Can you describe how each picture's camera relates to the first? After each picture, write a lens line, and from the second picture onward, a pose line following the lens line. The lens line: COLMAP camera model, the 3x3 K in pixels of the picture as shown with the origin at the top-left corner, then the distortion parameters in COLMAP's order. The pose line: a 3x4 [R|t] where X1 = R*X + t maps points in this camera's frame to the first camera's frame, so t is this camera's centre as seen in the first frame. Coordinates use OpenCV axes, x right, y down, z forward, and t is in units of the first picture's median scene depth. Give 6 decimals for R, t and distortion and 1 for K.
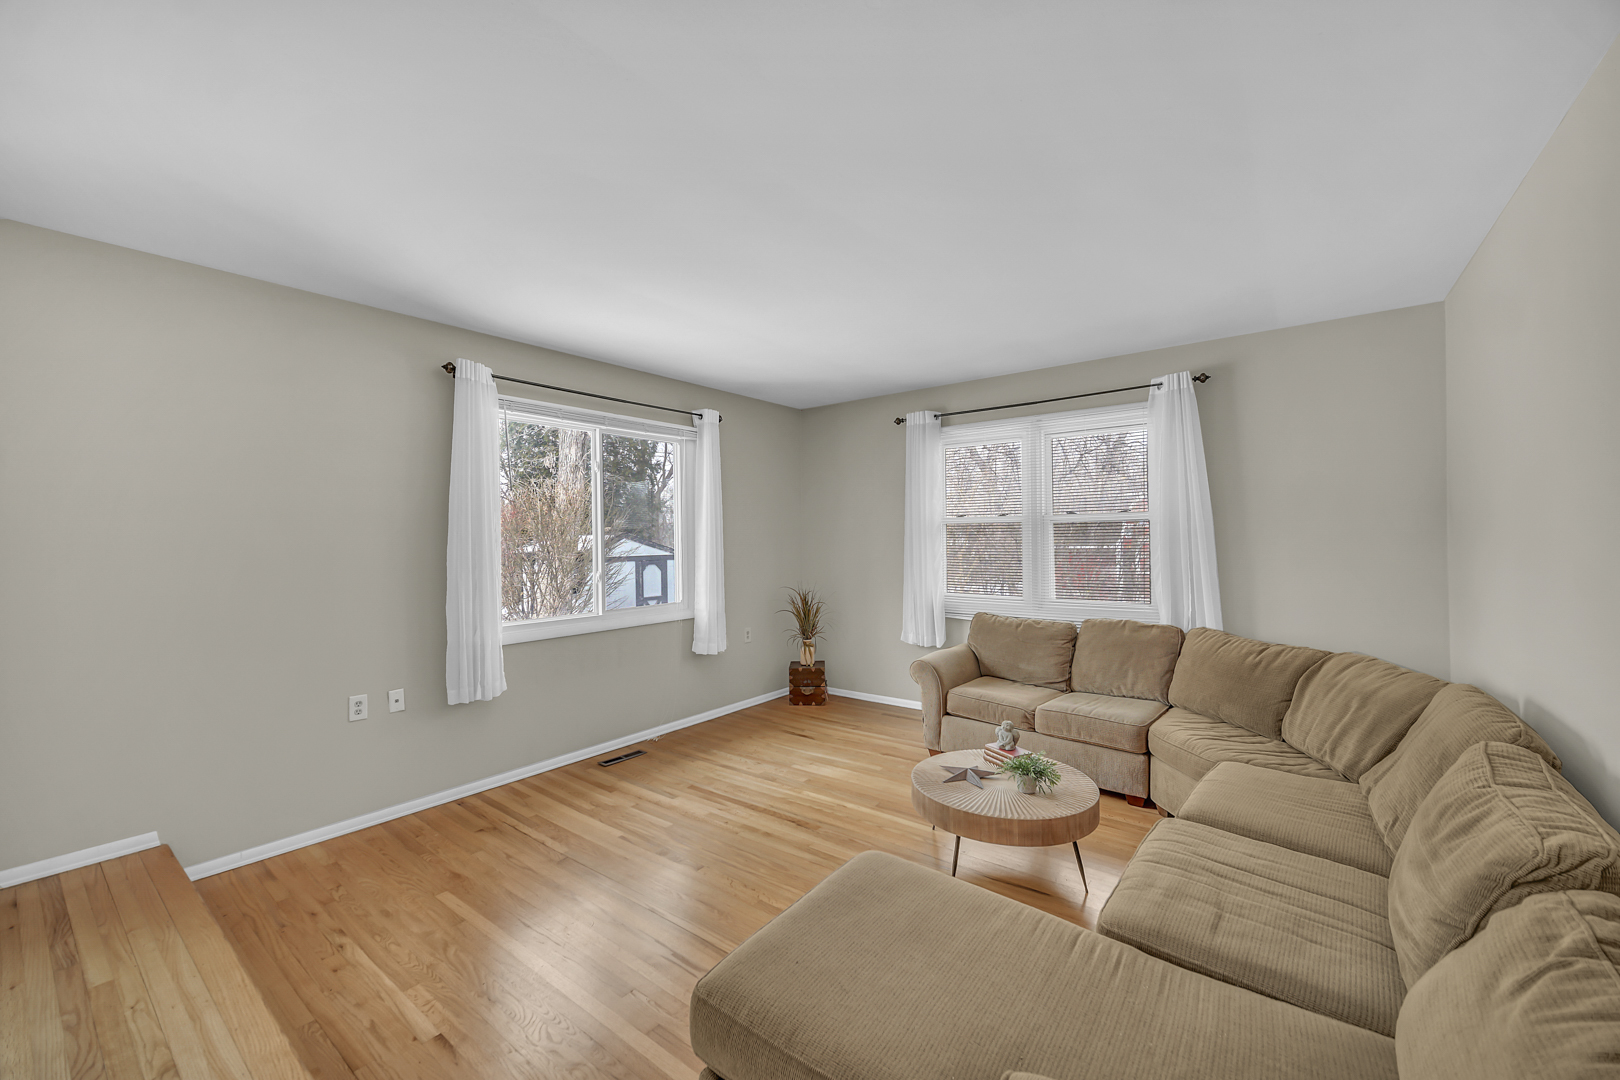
lens RADIAL K [[636.2, 0, 799.5], [0, 636.2, 535.3], [0, 0, 1]] dist [-0.006109, 0.001402]
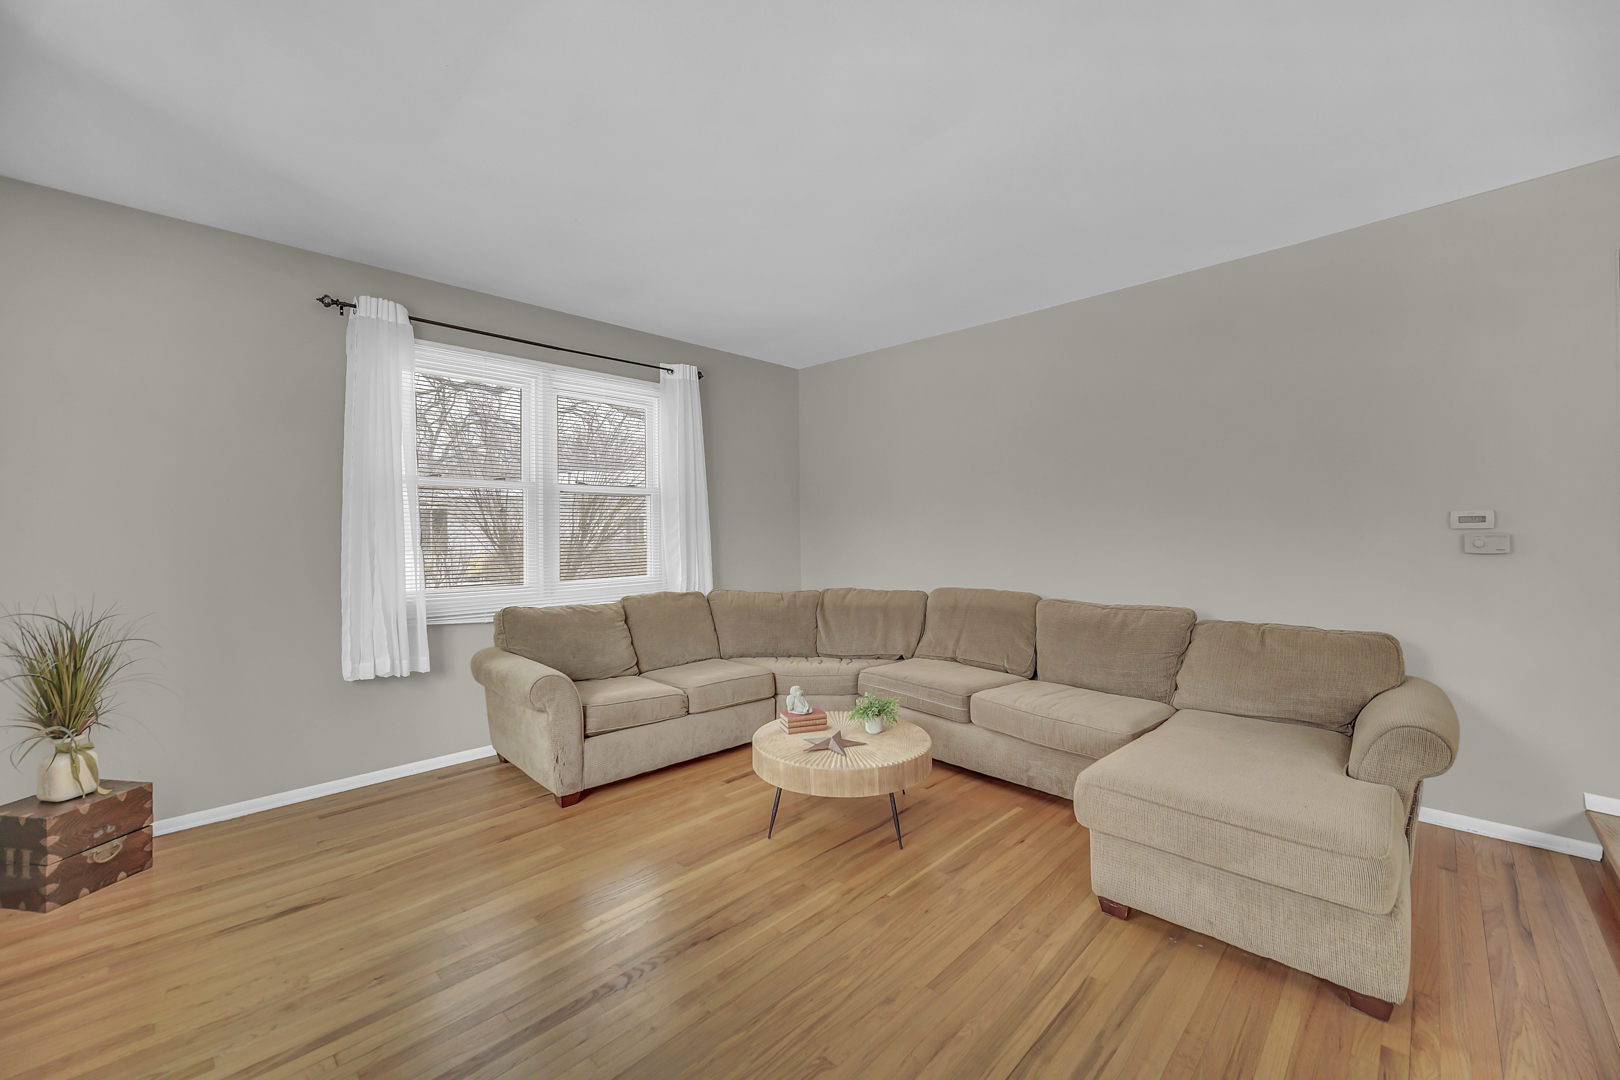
lens RADIAL K [[636.2, 0, 799.2], [0, 636.2, 536.7], [0, 0, 1]] dist [-0.006109, 0.001402]
pose [[0.122290, 0.010386, 0.992440, -0.443568], [0.007557, 0.999907, -0.011395, 0.054301], [-0.992466, 0.008893, 0.122200, 0.617885]]
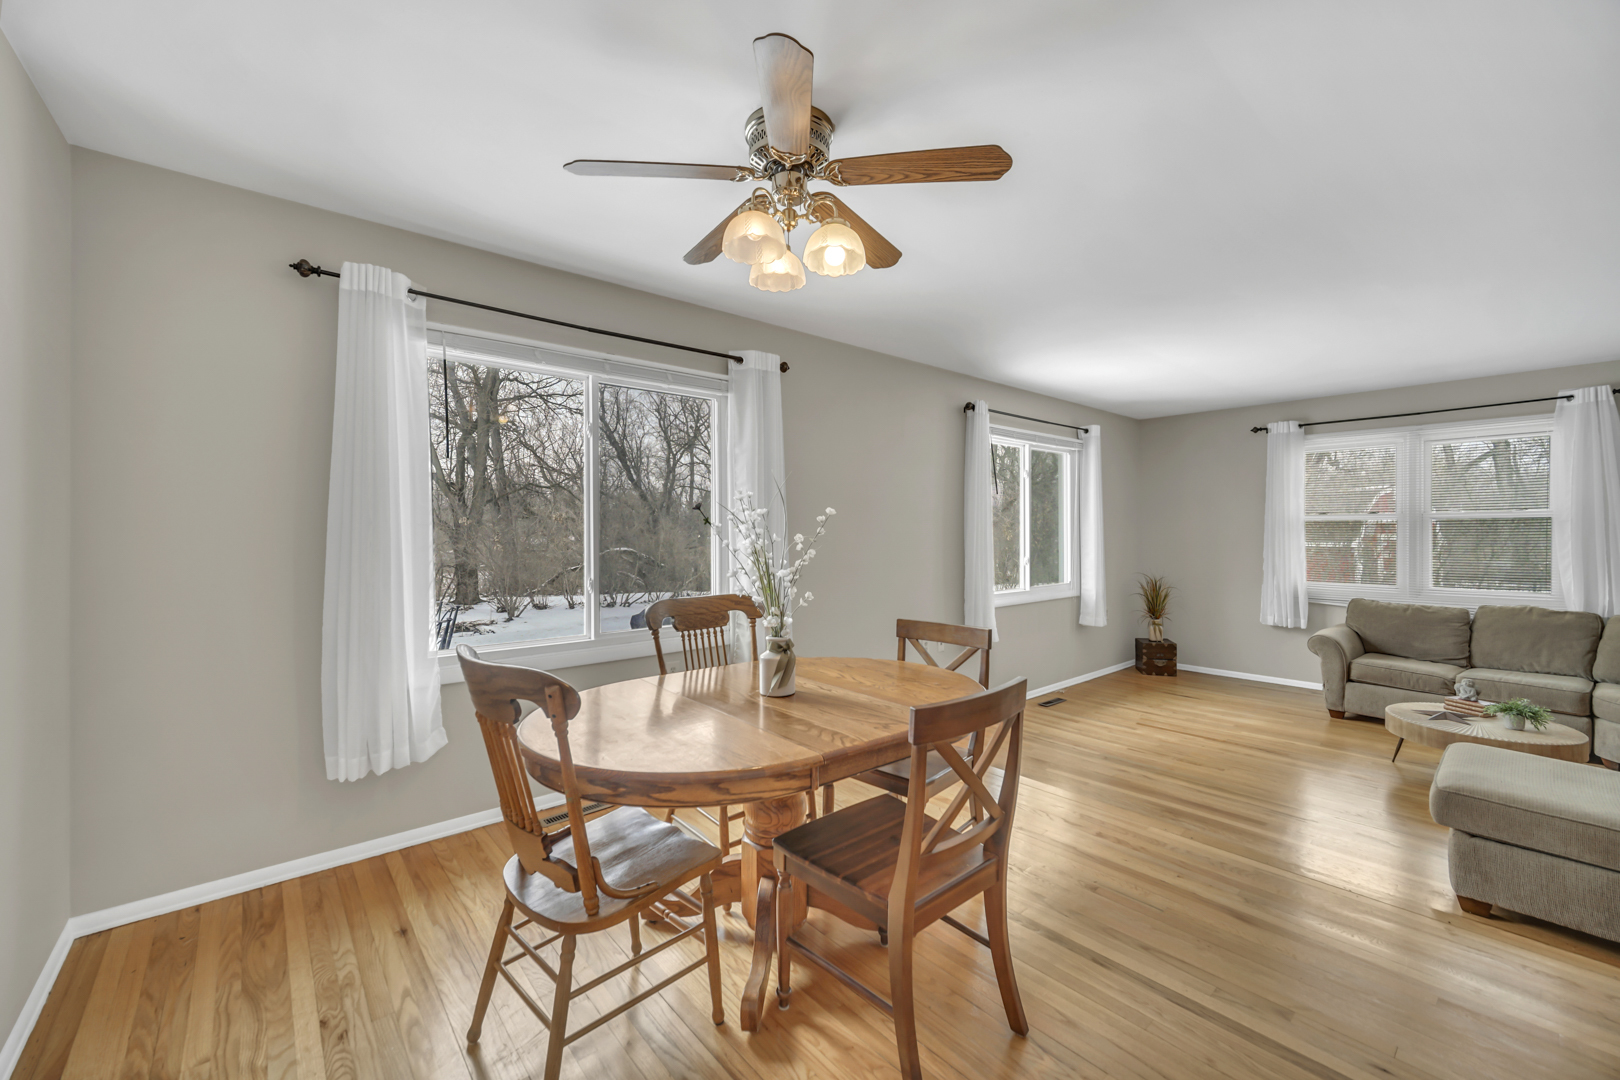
lens RADIAL K [[636.2, 0, 808.1], [0, 636.2, 532.6], [0, 0, 1]] dist [-0.006109, 0.001402]
pose [[0.979384, 0.008516, -0.201830, -0.489195], [-0.007269, 0.999950, 0.006915, 0.002968], [0.201879, -0.005305, 0.979396, -0.339733]]
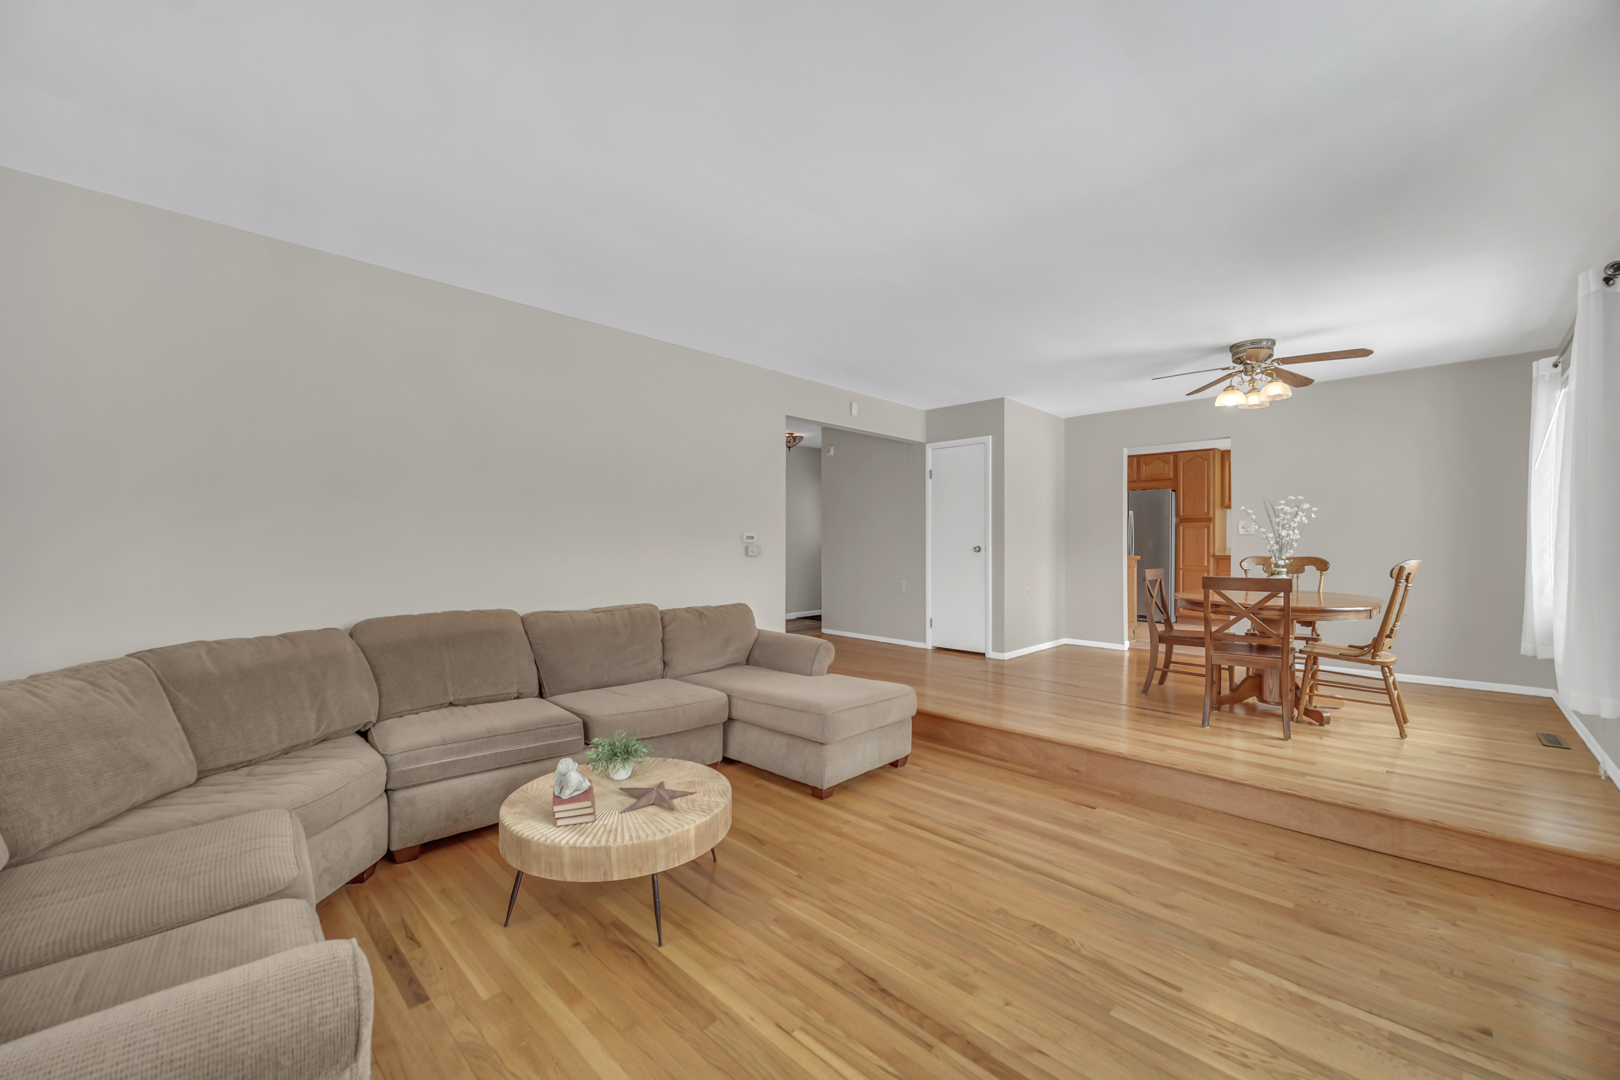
lens RADIAL K [[636.2, 0, 814.1], [0, 636.2, 543.4], [0, 0, 1]] dist [-0.006109, 0.001402]
pose [[-0.994234, 0.003310, 0.107180, -0.007650], [0.003438, 0.999994, 0.001005, 0.044736], [-0.107176, 0.001368, -0.994239, 1.159630]]
